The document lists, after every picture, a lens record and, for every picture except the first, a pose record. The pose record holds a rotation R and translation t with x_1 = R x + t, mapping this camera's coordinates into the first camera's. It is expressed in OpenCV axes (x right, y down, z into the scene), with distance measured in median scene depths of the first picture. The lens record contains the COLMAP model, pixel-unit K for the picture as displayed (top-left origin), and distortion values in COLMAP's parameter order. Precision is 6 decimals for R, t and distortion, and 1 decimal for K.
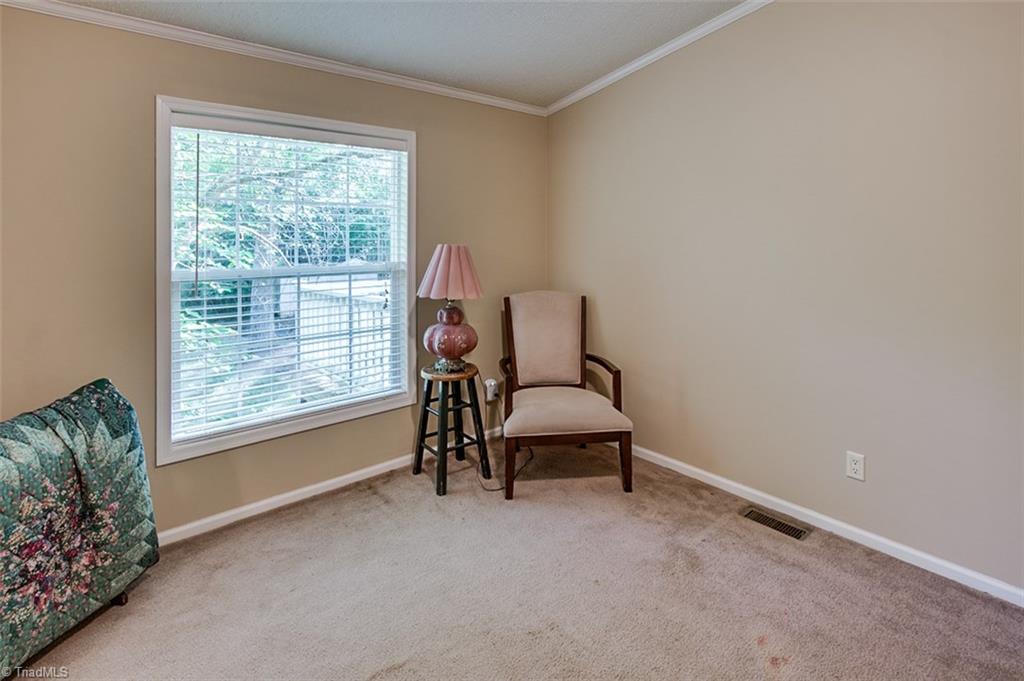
lens RADIAL K [[485.7, 0, 512.6], [0, 485.7, 302.3], [0, 0, 1]] dist [0.001388, -0.000067]
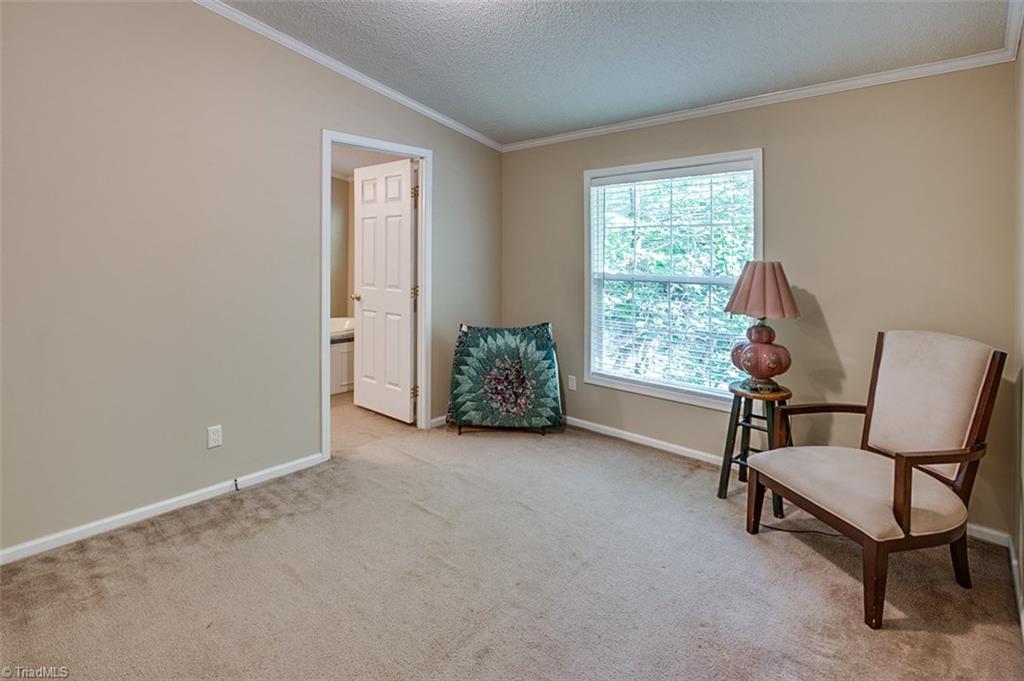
lens RADIAL K [[475.9, 0, 515.5], [0, 475.9, 339.9], [0, 0, 1]] dist [0.002436, 0.000372]
pose [[0.176563, 0.189278, -0.965919, 0.983423], [-0.125391, 0.977666, 0.168660, -0.082590], [0.976270, 0.091339, 0.196354, 0.449352]]
